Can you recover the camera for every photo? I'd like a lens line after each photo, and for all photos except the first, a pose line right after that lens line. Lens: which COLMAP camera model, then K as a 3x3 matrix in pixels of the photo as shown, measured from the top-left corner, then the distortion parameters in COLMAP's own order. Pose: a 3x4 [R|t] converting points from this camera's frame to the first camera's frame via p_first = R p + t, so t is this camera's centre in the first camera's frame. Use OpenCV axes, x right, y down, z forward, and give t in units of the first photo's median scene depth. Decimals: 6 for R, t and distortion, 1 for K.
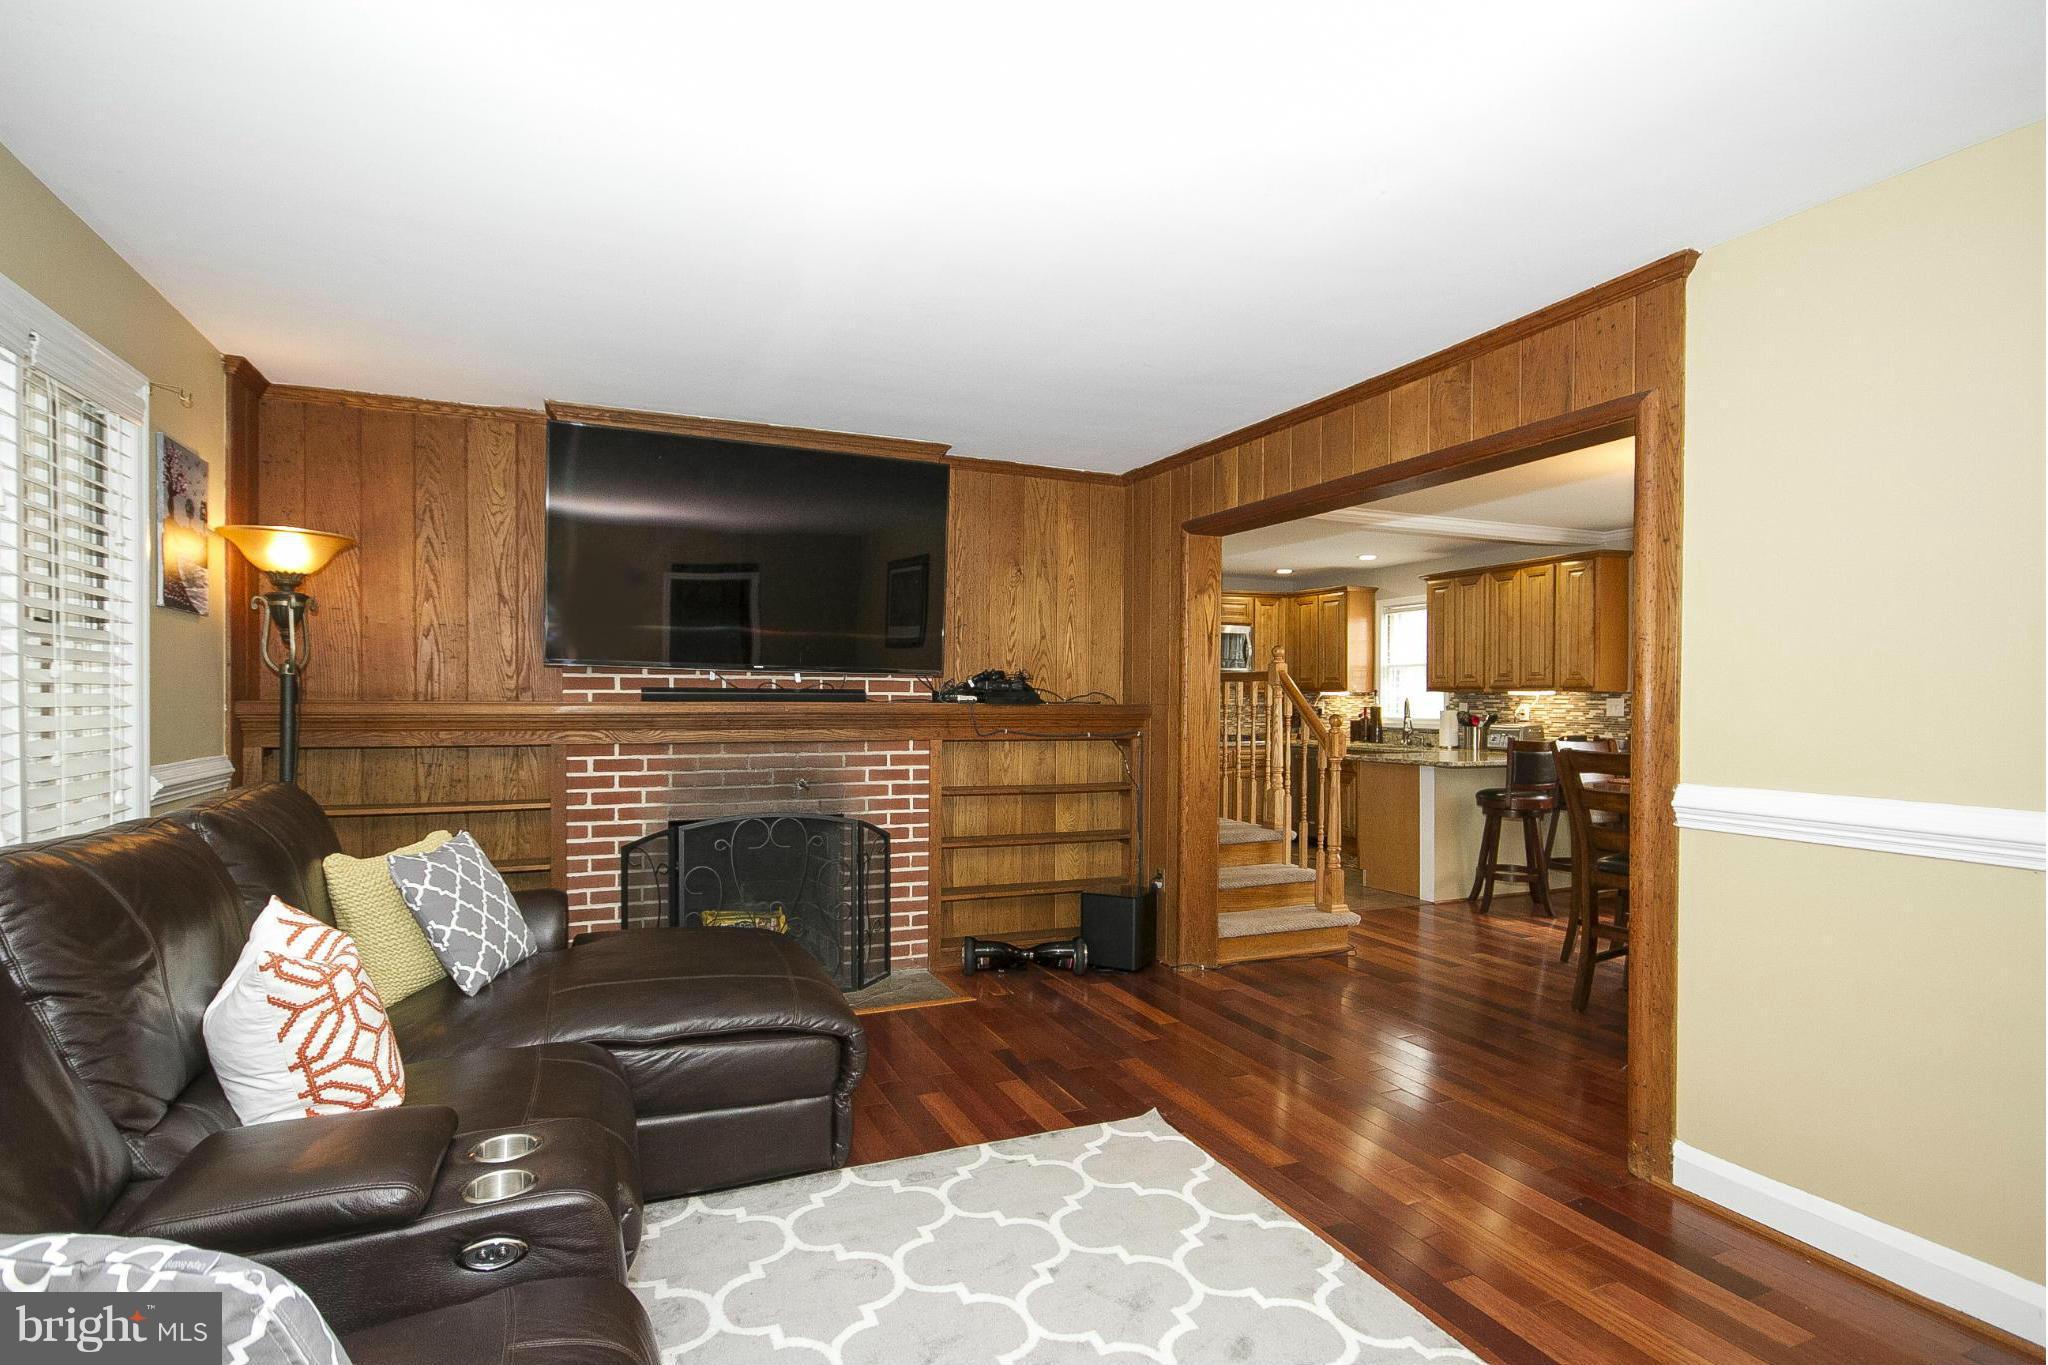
lens RADIAL K [[1032.6, 0, 1016.9], [0, 1032.6, 709.7], [0, 0, 1]] dist [-0.027823, 0.030468]
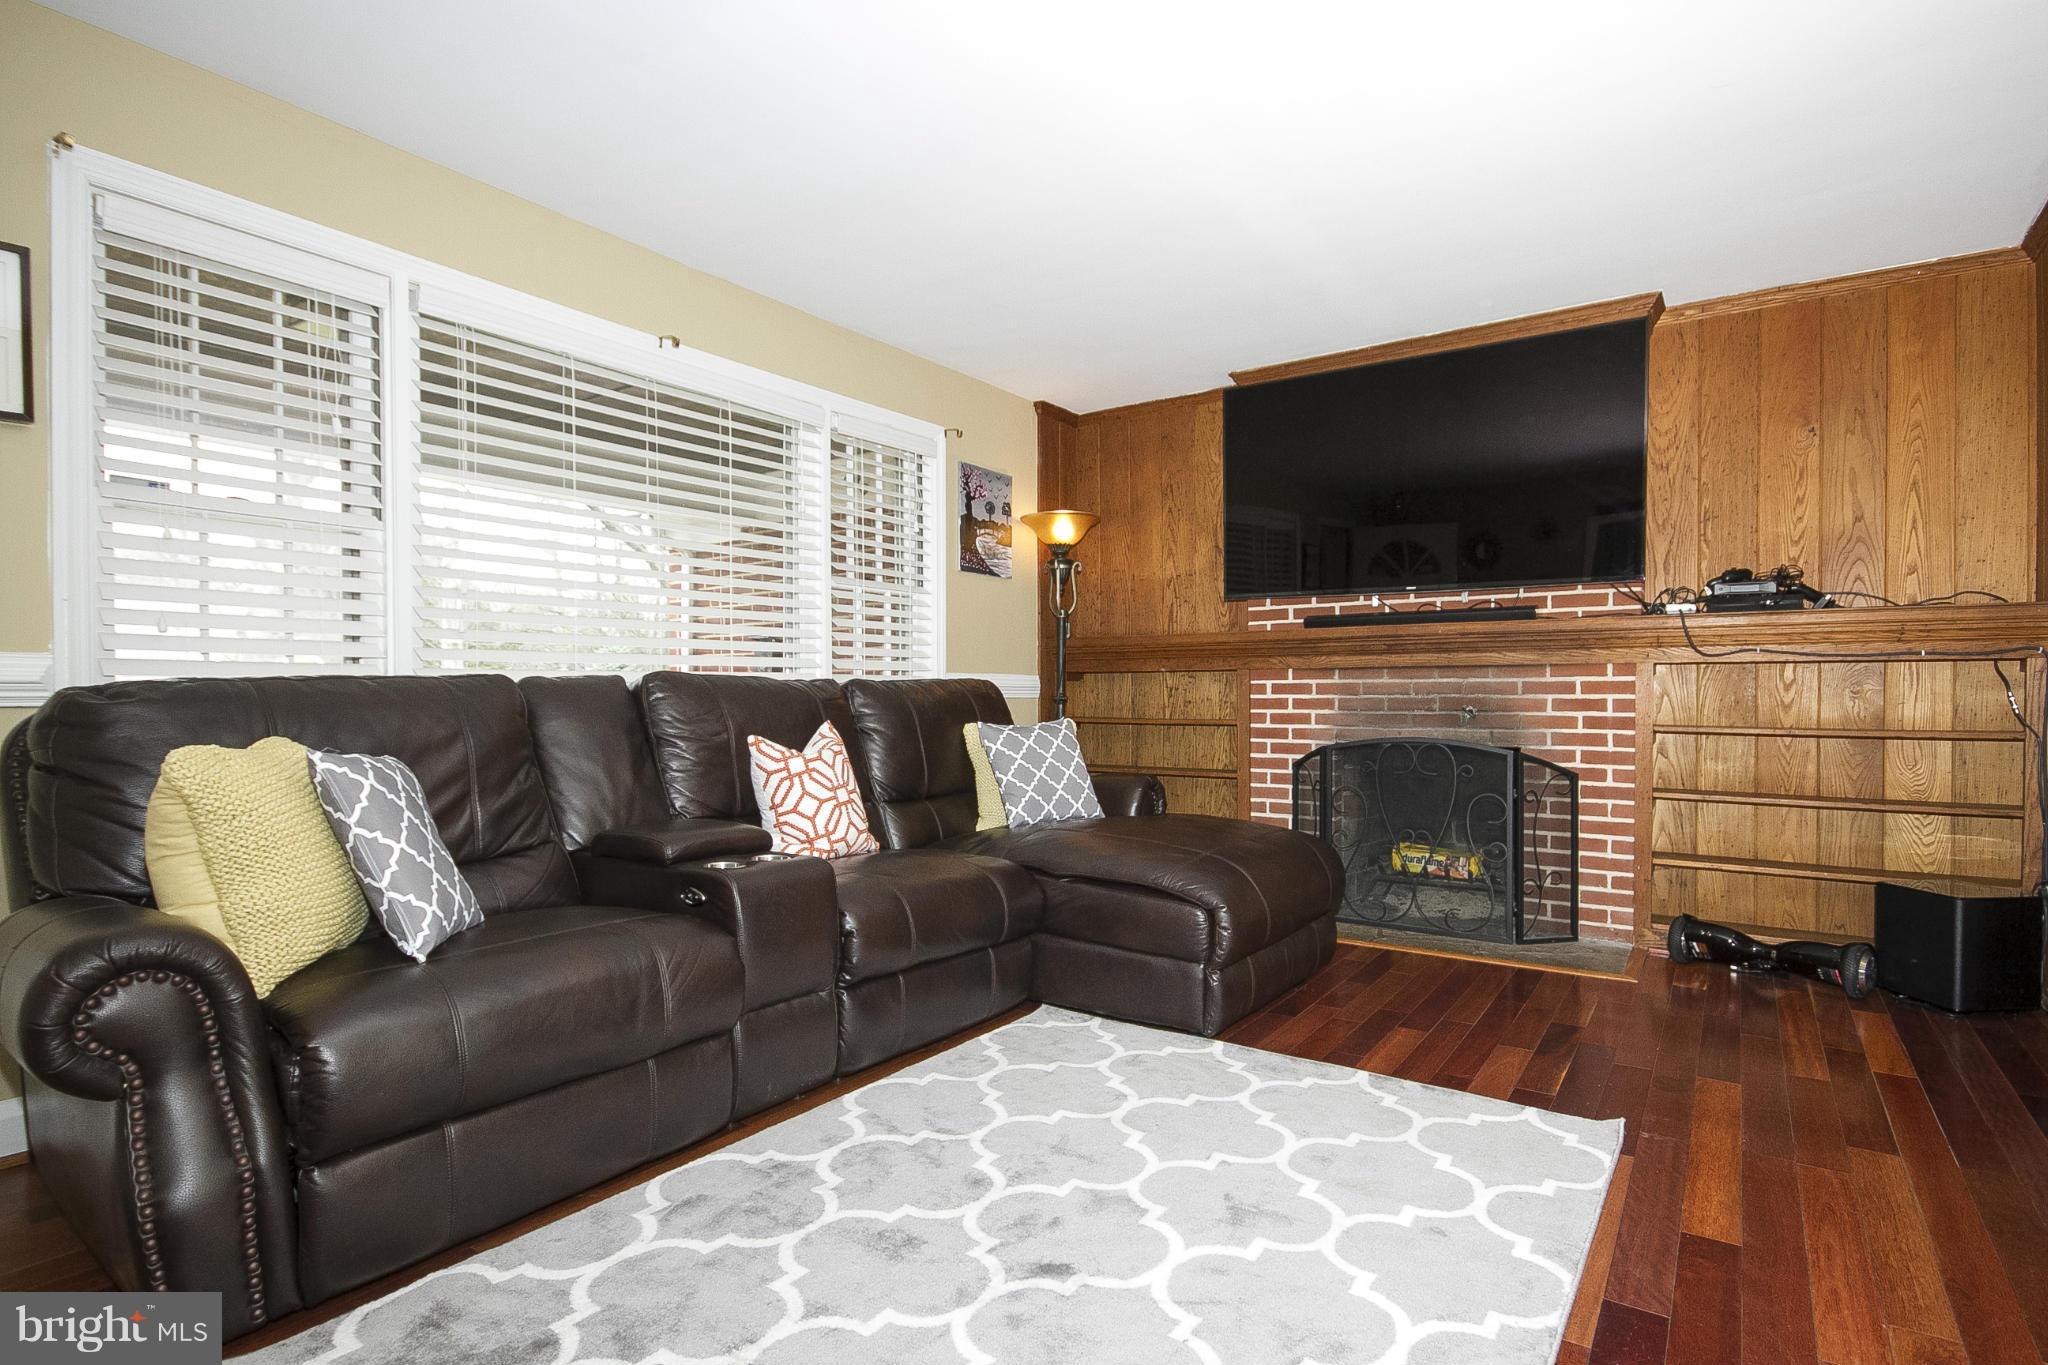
lens RADIAL K [[1006.6, 0, 1023.6], [0, 1006.6, 704.4], [0, 0, 1]] dist [-0.006308, 0.001320]
pose [[0.528147, 0.005417, -0.849136, 0.345883], [-0.005040, 0.999982, 0.003245, 0.063895], [0.849138, 0.002566, 0.528165, 0.179442]]
